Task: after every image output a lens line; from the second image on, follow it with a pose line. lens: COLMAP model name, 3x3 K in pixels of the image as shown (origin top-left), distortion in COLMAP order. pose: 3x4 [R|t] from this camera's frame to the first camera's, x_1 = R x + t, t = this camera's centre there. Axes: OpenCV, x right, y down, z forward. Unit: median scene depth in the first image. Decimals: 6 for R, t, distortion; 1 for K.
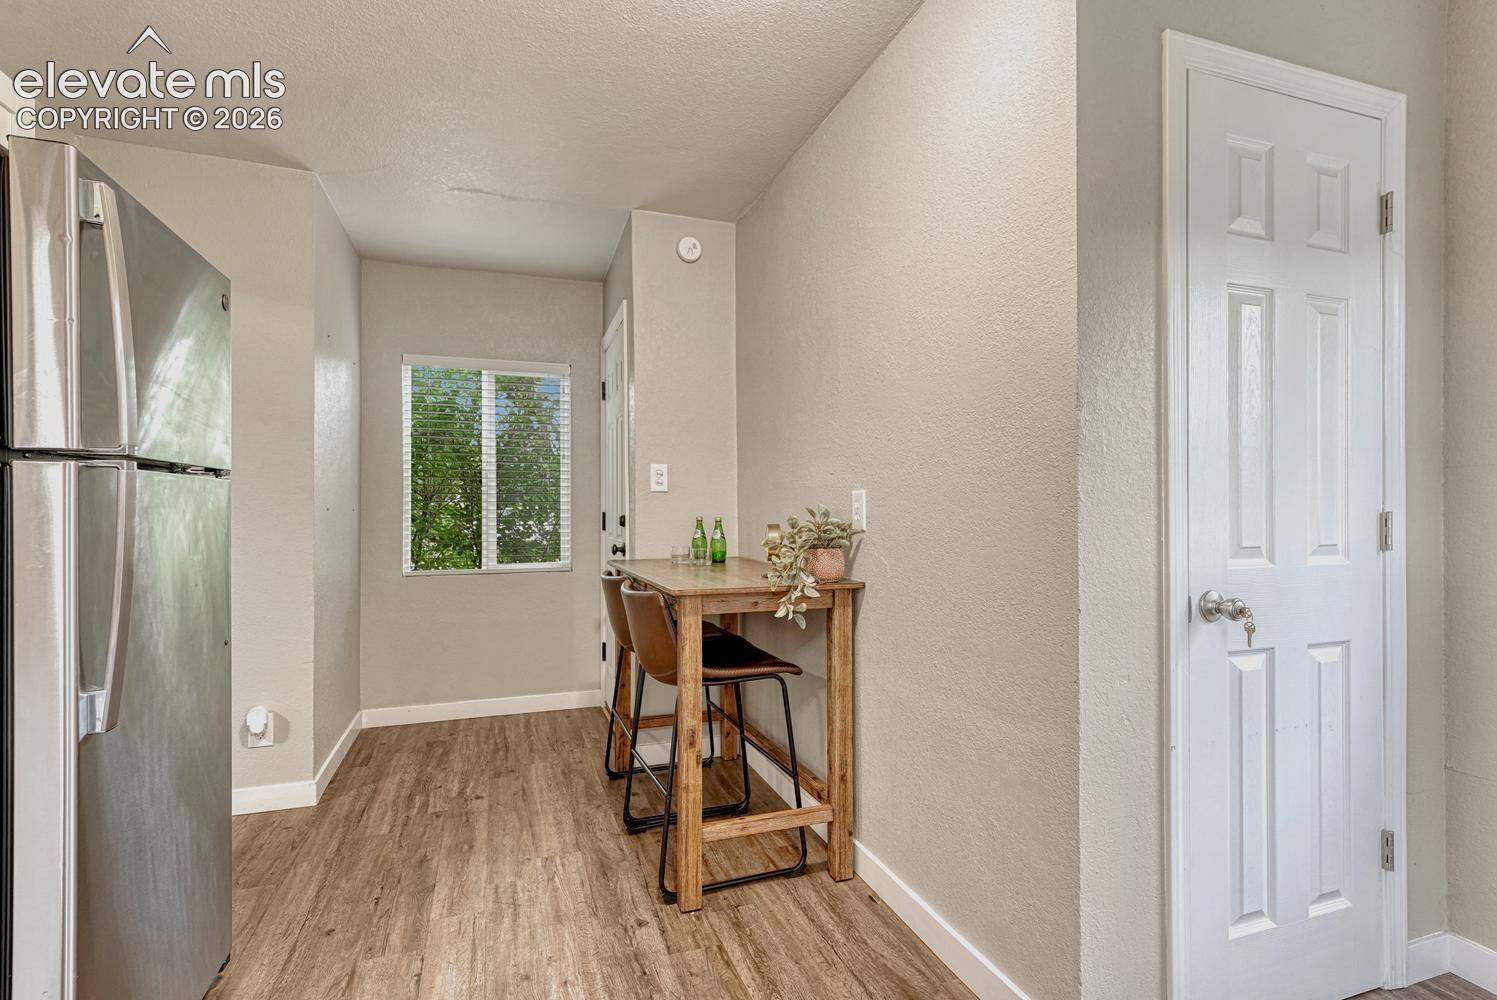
lens RADIAL K [[712.4, 0, 749.0], [0, 712.4, 520.7], [0, 0, 1]] dist [0.013159, -0.000134]
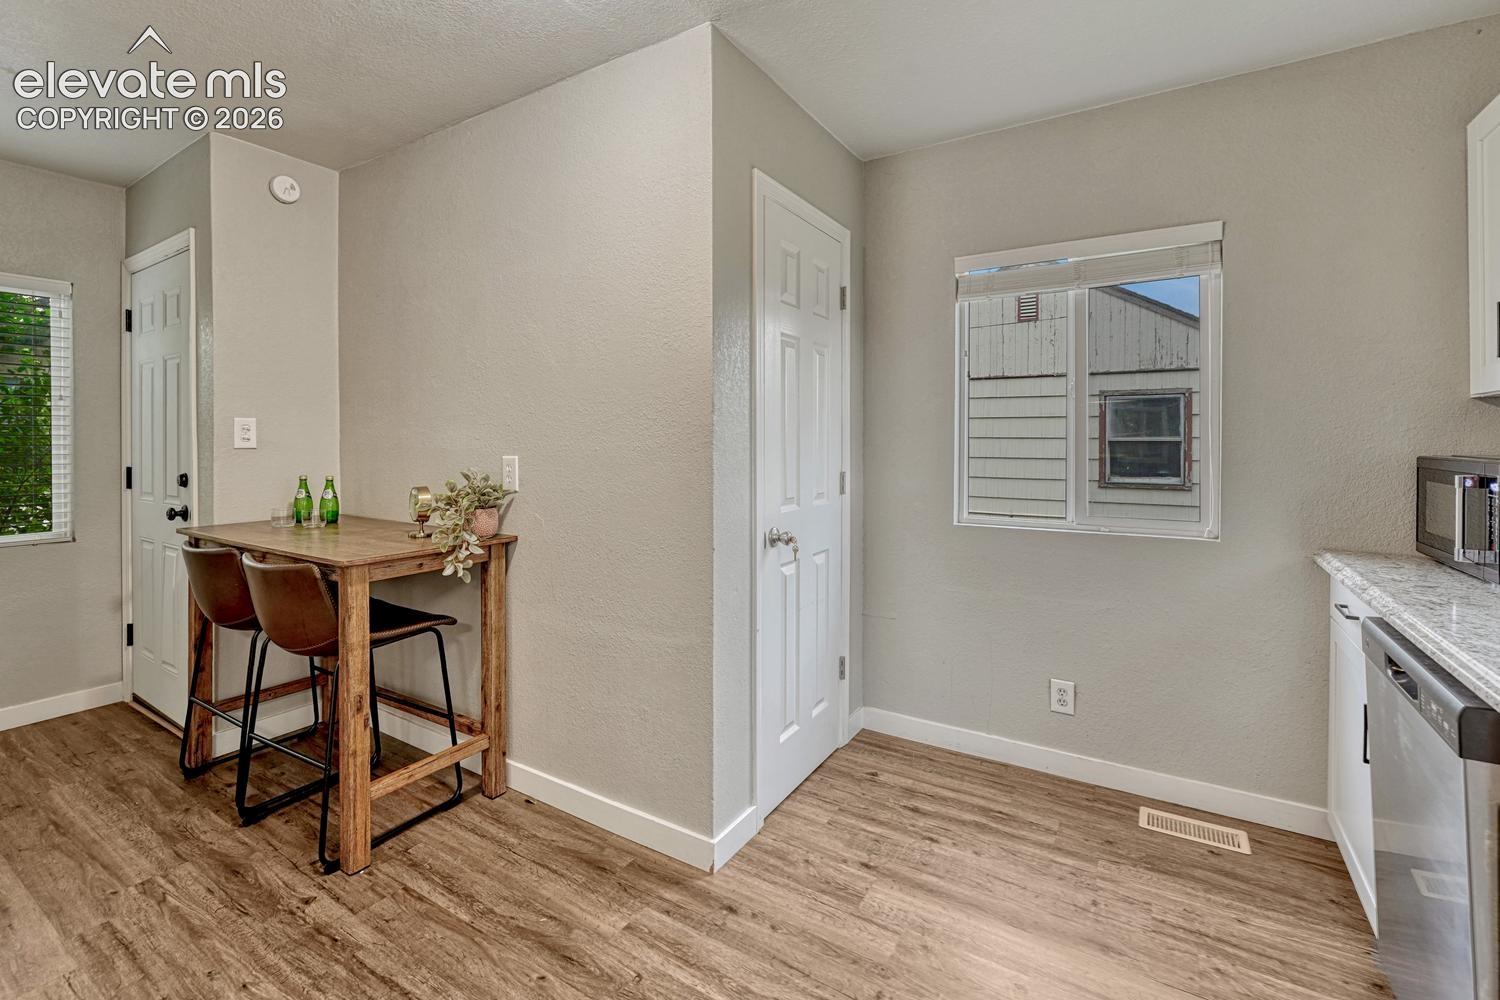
lens RADIAL K [[649.5, 0, 747.4], [0, 649.5, 465.9], [0, 0, 1]] dist [-0.006598, 0.000624]
pose [[0.788290, -0.017144, 0.615065, -0.194543], [0.006304, 0.999784, 0.019788, -0.046684], [-0.615272, -0.011721, 0.788228, -0.061793]]
